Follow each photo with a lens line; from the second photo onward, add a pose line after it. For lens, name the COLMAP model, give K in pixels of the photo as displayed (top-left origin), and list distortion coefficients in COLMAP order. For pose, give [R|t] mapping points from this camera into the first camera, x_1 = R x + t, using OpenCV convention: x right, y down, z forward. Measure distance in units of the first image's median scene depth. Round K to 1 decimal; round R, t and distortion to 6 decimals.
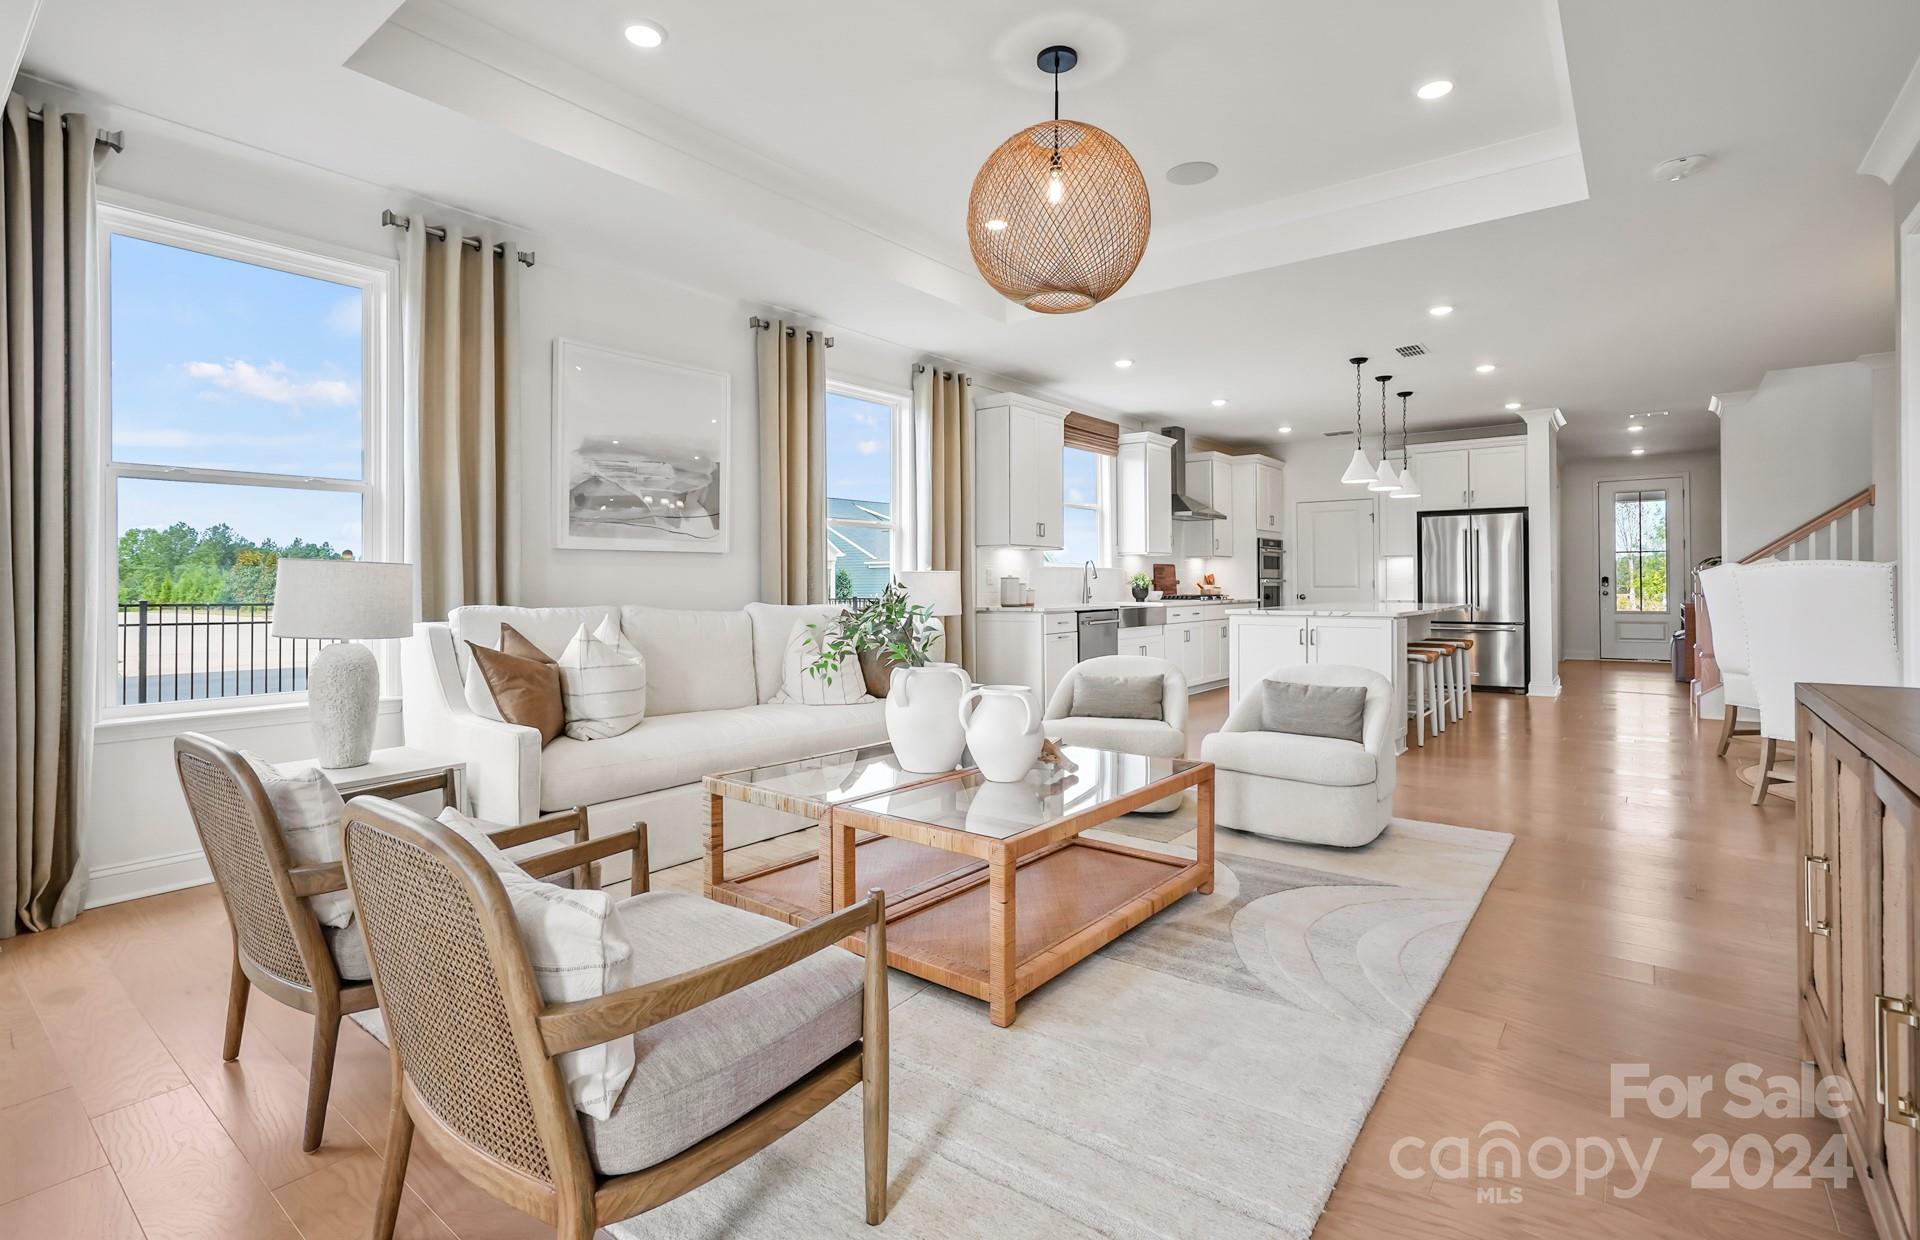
lens RADIAL K [[887.0, 0, 954.4], [0, 887.0, 569.0], [0, 0, 1]] dist [-0.000278, -0.000043]
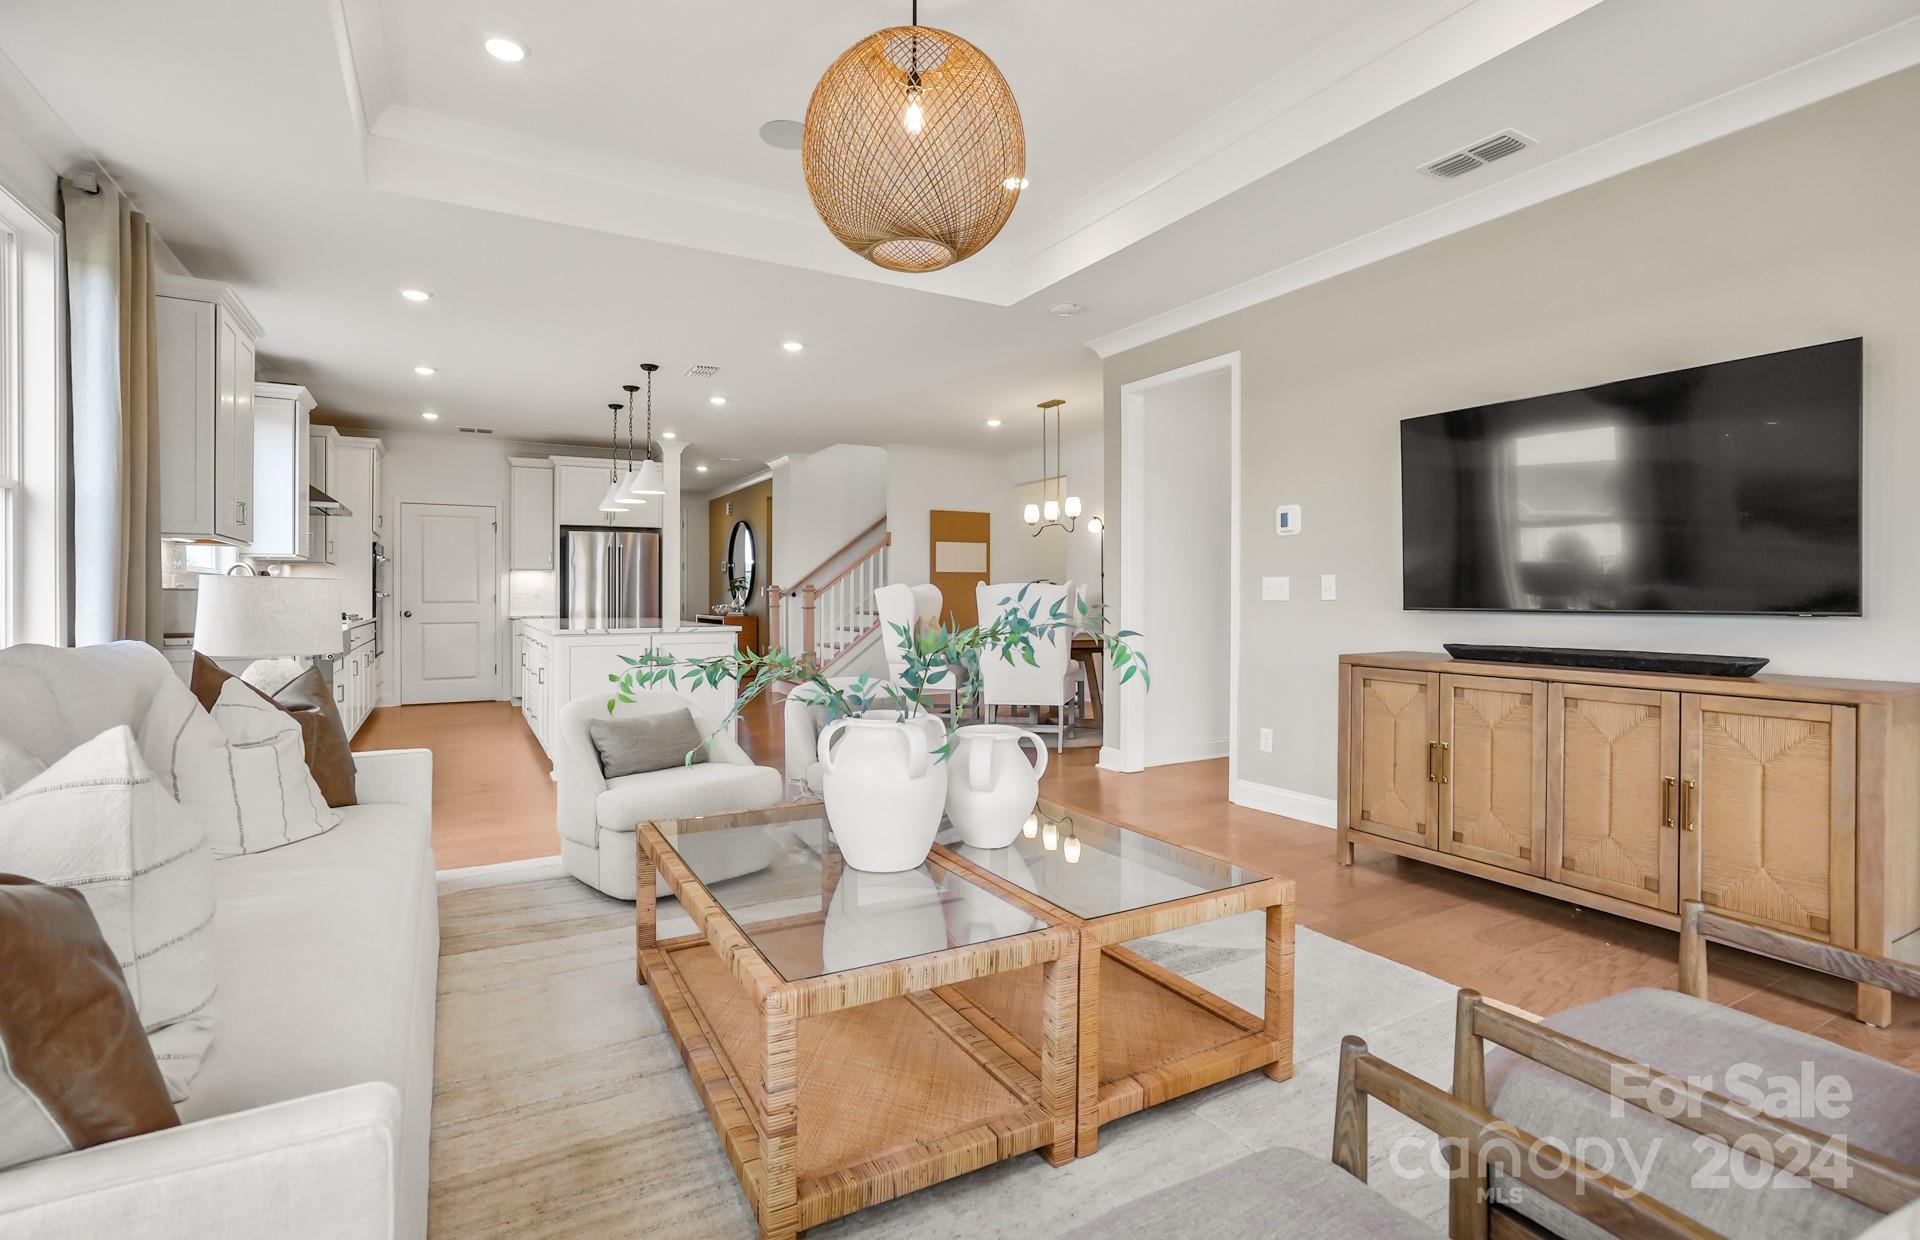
lens RADIAL K [[899.3, 0, 934.0], [0, 899.3, 589.5], [0, 0, 1]] dist [-0.001664, -0.000118]
pose [[0.412490, 0.008224, 0.910925, -0.209948], [-0.013541, 0.999904, -0.002896, 0.003974], [-0.910861, -0.011140, 0.412562, 0.213606]]
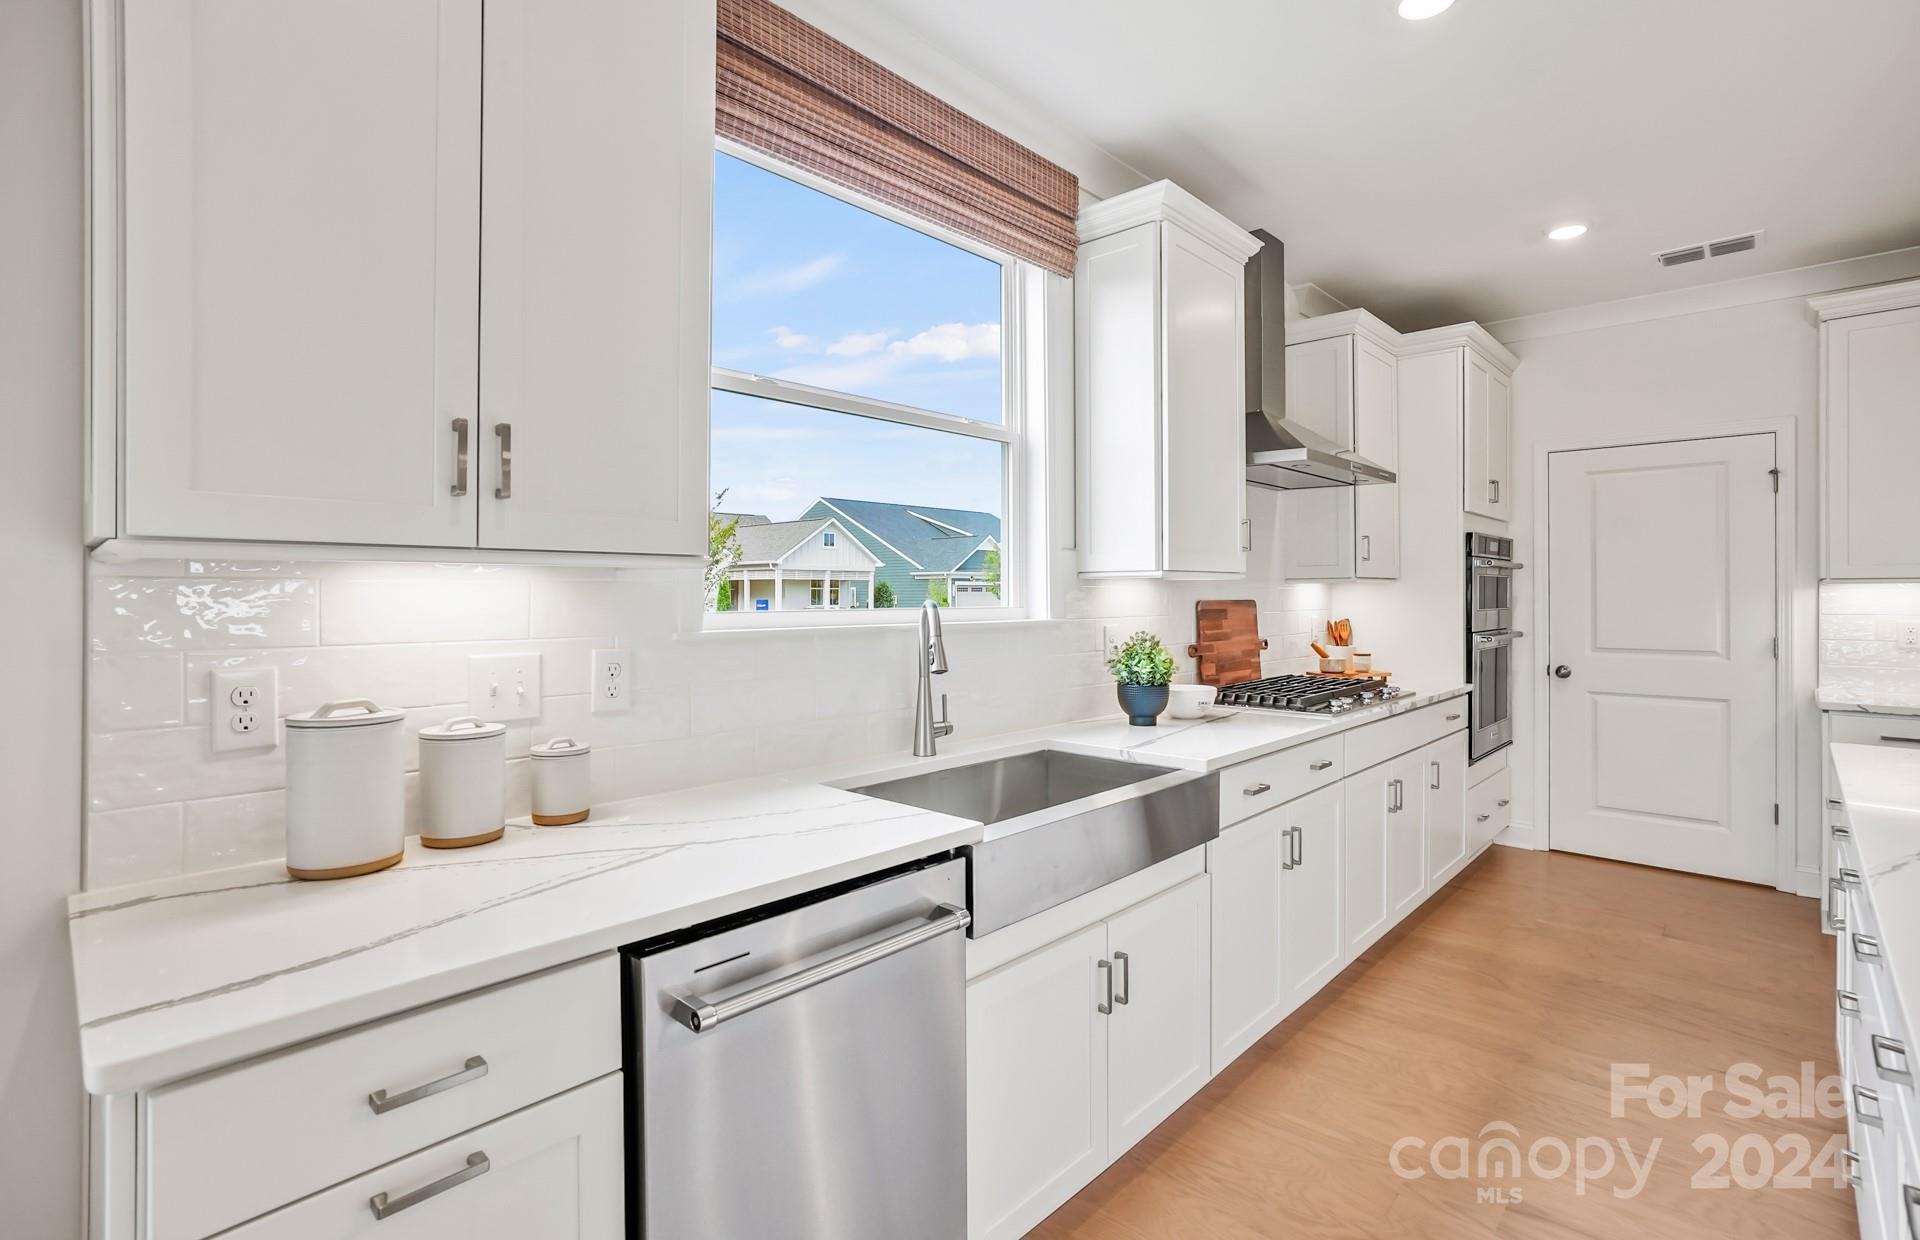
lens RADIAL K [[899.3, 0, 934.0], [0, 899.3, 589.5], [0, 0, 1]] dist [-0.001664, -0.000118]
pose [[0.994768, 0.003104, -0.102114, 0.154466], [-0.001836, 0.999920, 0.012503, -0.014978], [0.102145, -0.012250, 0.994694, 0.616131]]
